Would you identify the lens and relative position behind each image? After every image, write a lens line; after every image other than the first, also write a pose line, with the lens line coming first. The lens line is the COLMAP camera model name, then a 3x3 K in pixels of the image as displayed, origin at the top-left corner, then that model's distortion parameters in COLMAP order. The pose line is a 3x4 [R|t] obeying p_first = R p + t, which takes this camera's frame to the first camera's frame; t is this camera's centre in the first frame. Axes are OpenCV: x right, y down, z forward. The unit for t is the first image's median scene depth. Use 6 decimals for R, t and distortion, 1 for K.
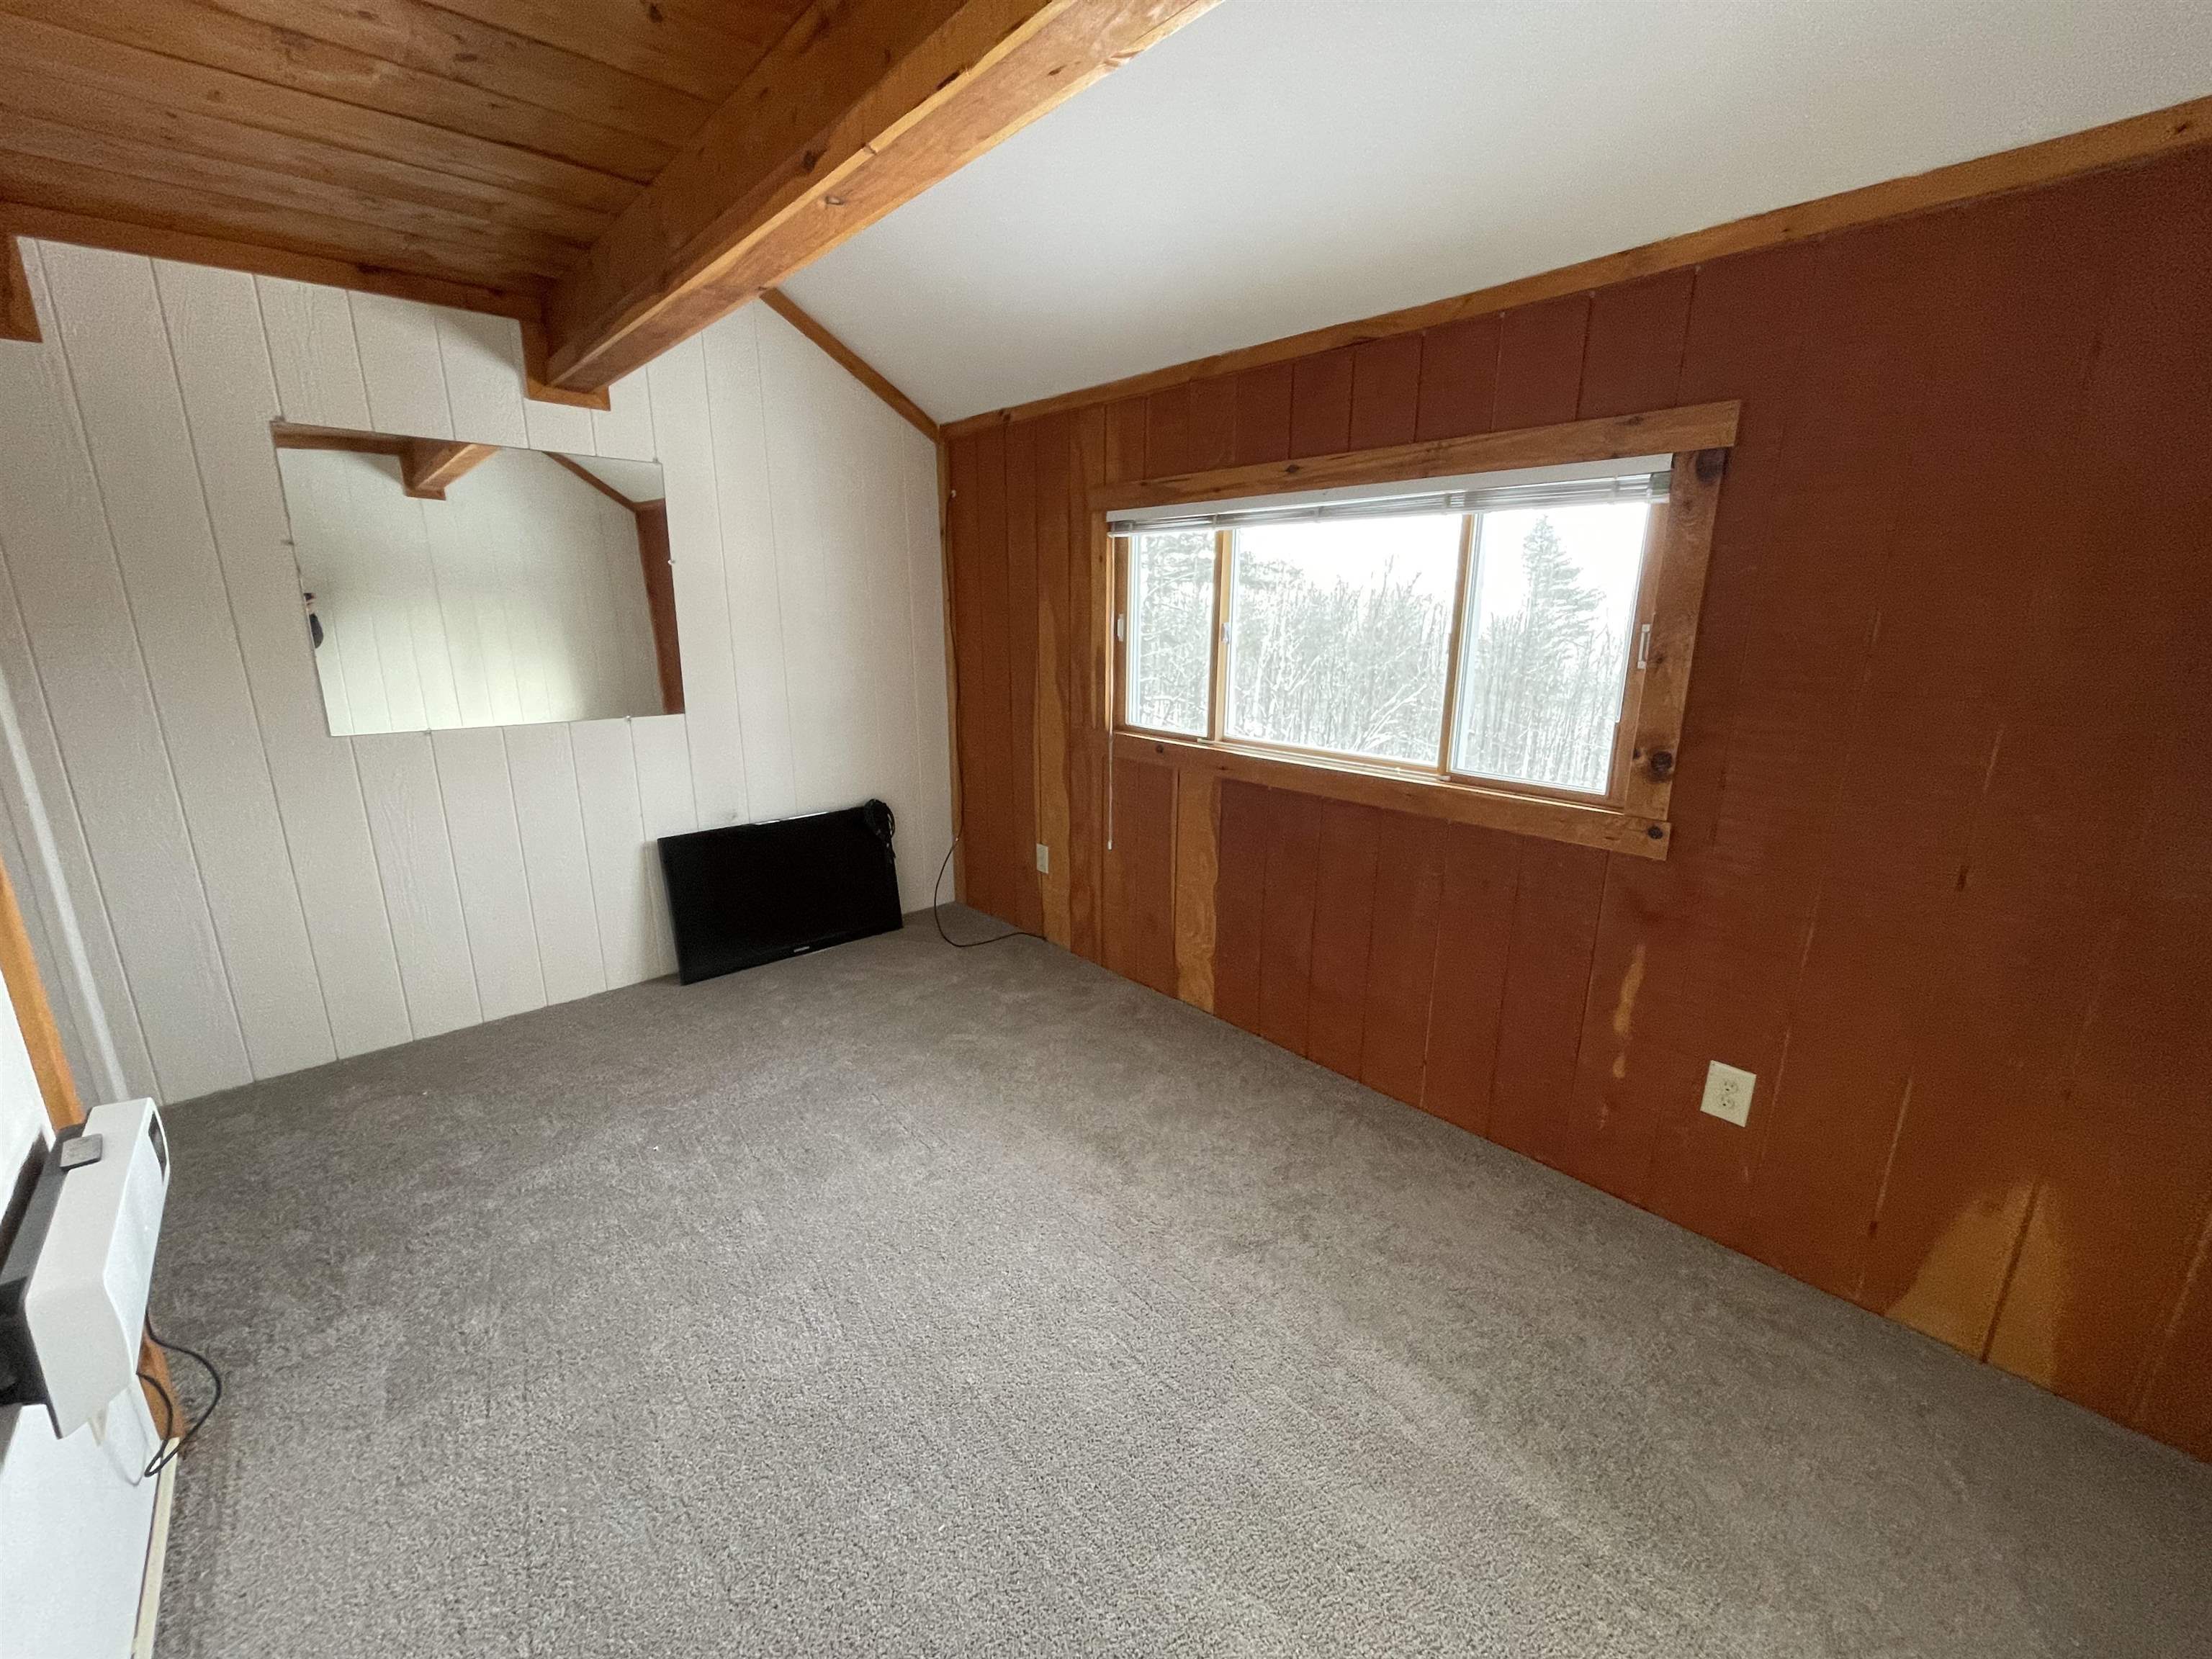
lens RADIAL K [[895.4, 0, 1092.0], [0, 895.4, 831.0], [0, 0, 1]] dist [-0.000449, -0.000274]
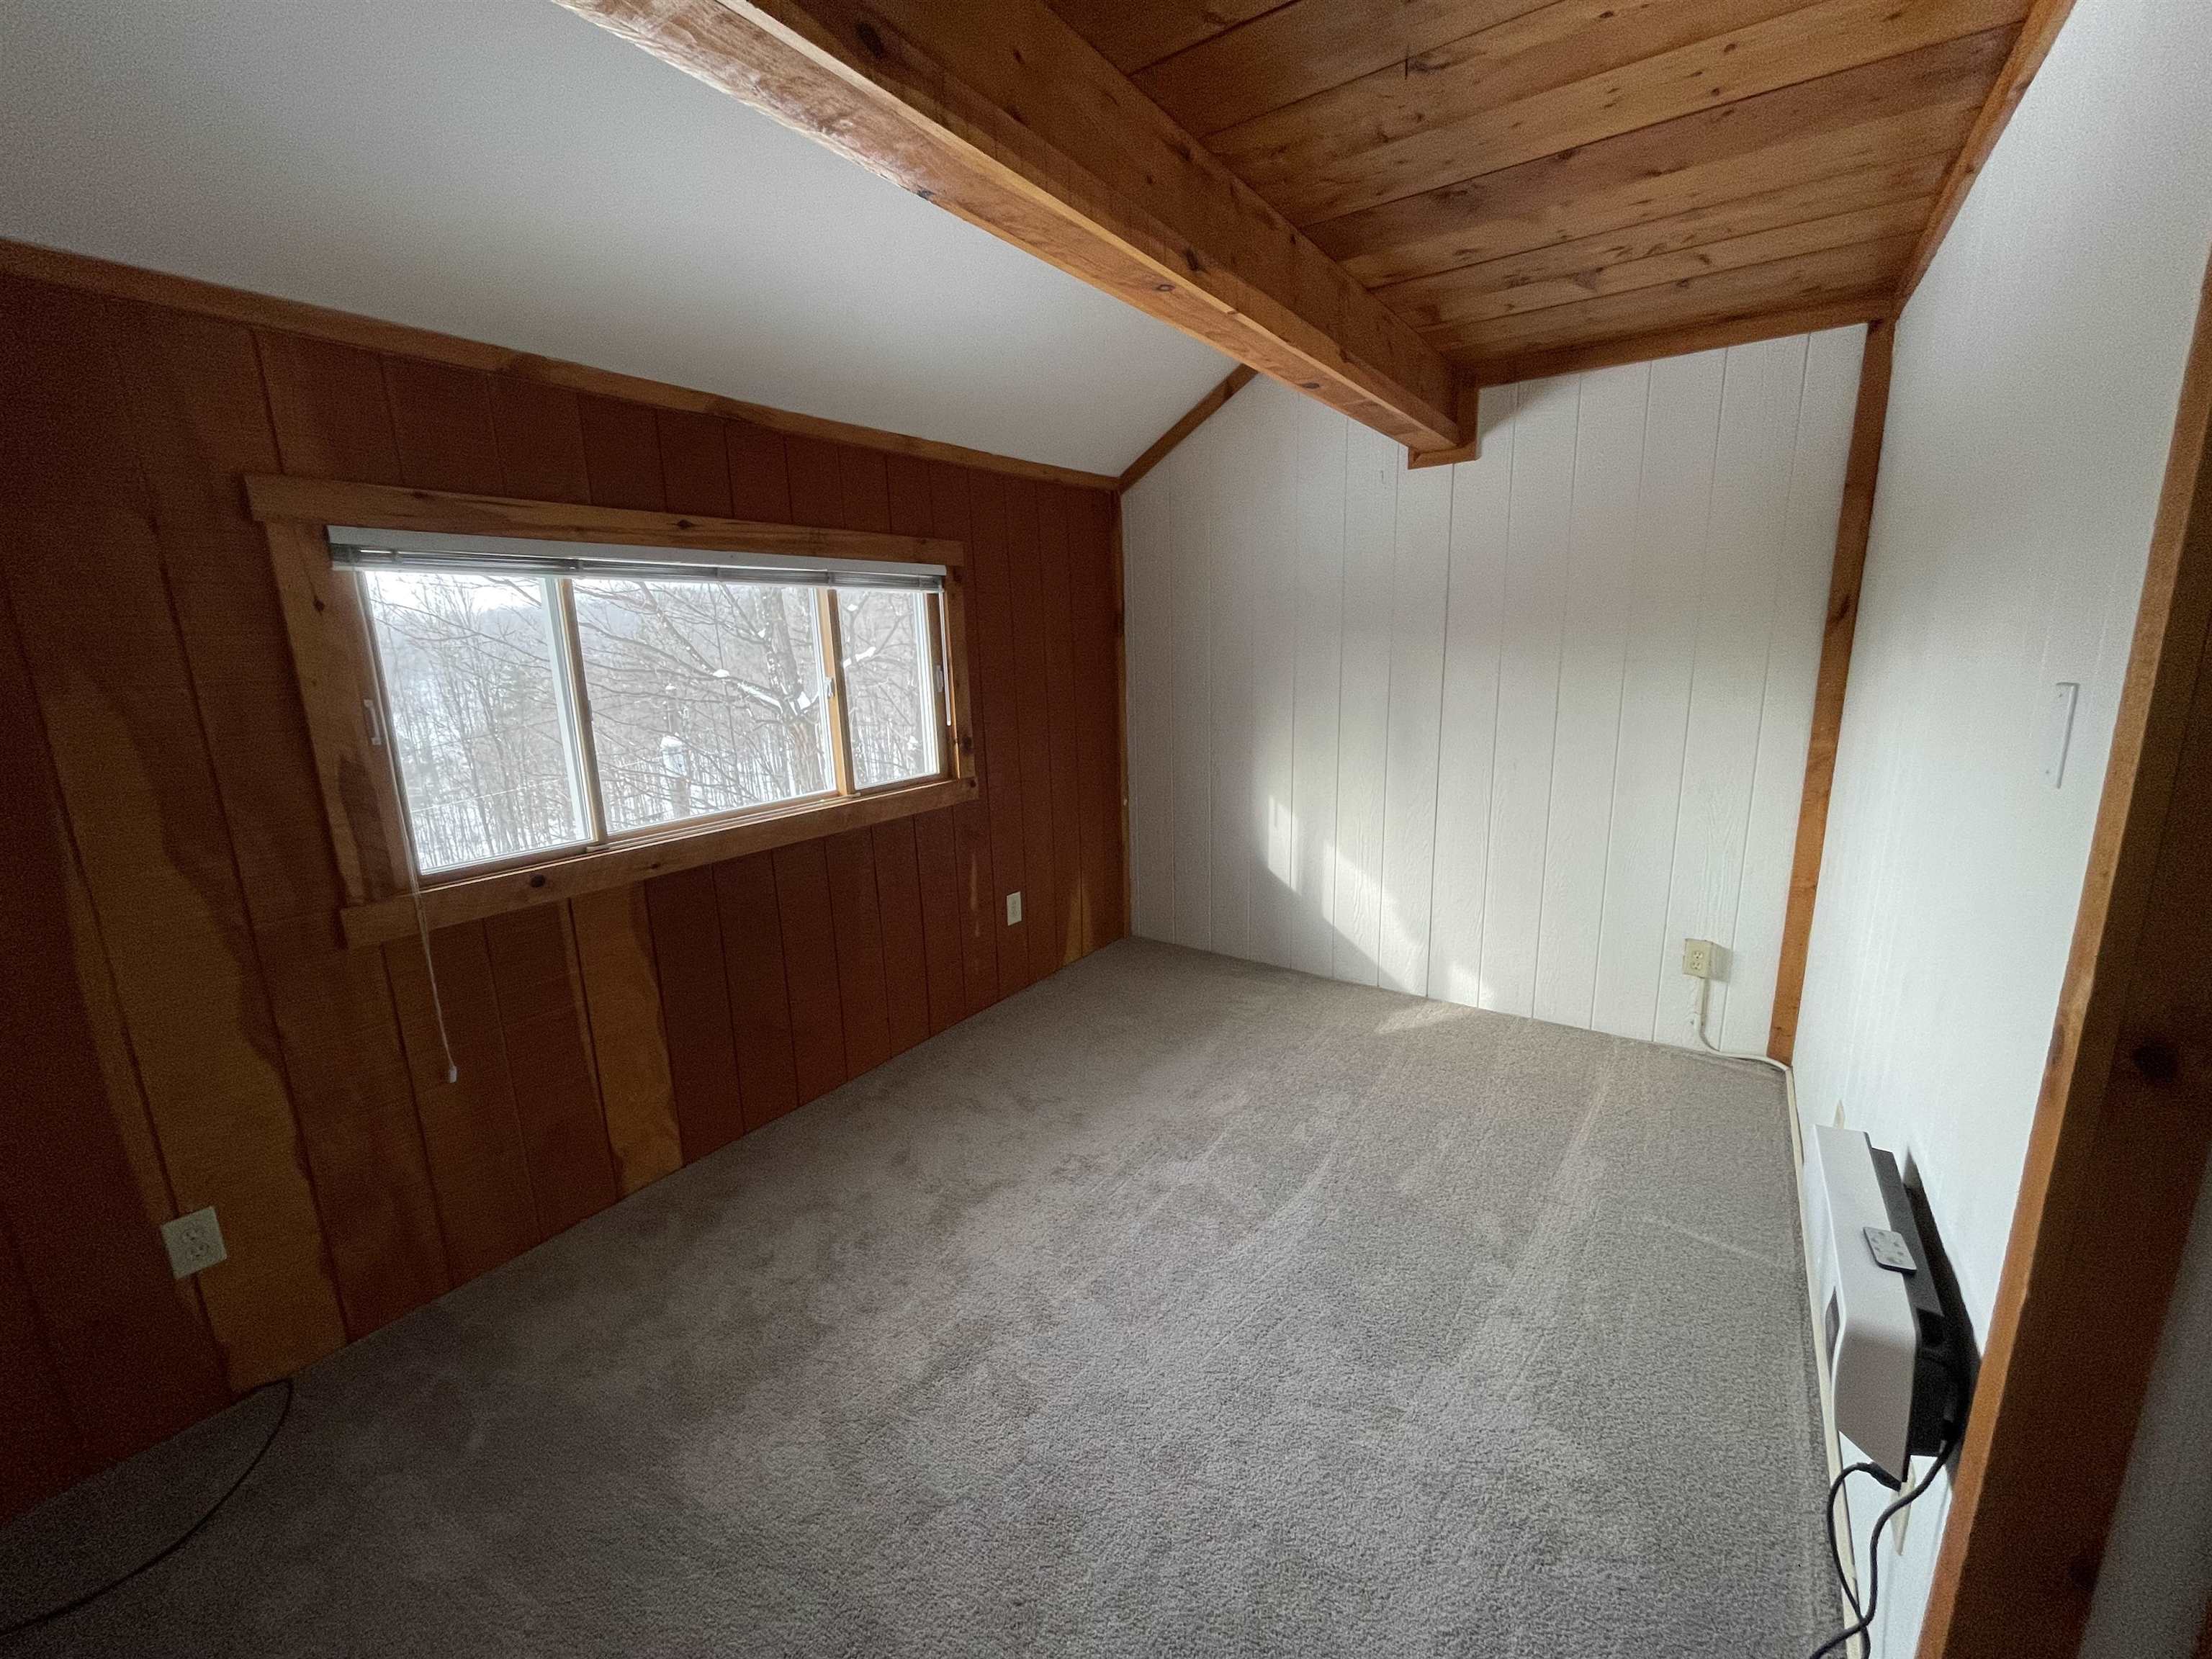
lens RADIAL K [[895.4, 0, 1092.0], [0, 895.4, 831.0], [0, 0, 1]] dist [-0.000449, -0.000274]
pose [[-0.240718, -0.202027, 0.949337, -0.813365], [0.272466, 0.924702, 0.265872, -0.235082], [-0.931567, 0.322662, -0.167547, 0.843645]]
